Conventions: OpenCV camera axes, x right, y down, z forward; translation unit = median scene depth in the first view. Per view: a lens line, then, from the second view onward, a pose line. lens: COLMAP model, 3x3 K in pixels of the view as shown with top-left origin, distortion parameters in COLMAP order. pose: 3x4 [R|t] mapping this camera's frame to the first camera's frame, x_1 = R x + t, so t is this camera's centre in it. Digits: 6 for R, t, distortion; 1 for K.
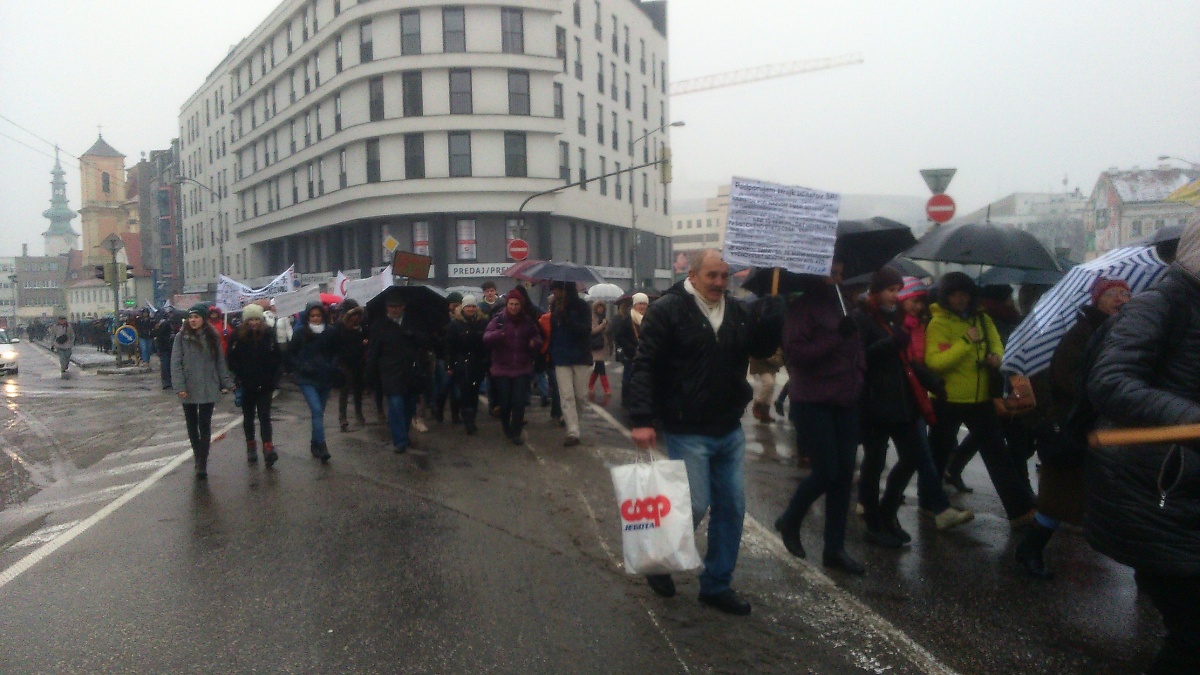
lens RADIAL K [[954.4, 0, 600.0], [0, 954.4, 337.5], [0, 0, 1]] dist [0.101911, -0.220515]
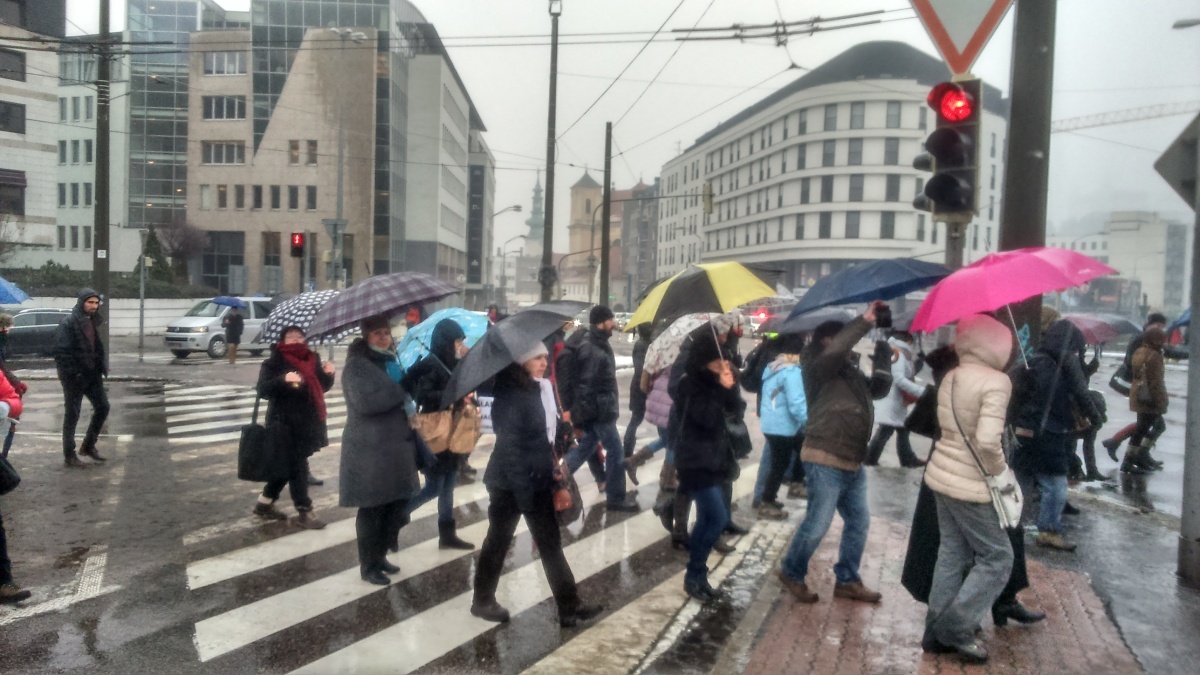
lens RADIAL K [[954.4, 0, 600.0], [0, 954.4, 337.5], [0, 0, 1]] dist [0.101911, -0.220515]
pose [[0.919423, 0.070242, -0.386945, 0.096808], [-0.070865, 0.997405, 0.012676, 0.013831], [0.386831, 0.015766, 0.922016, -0.620681]]
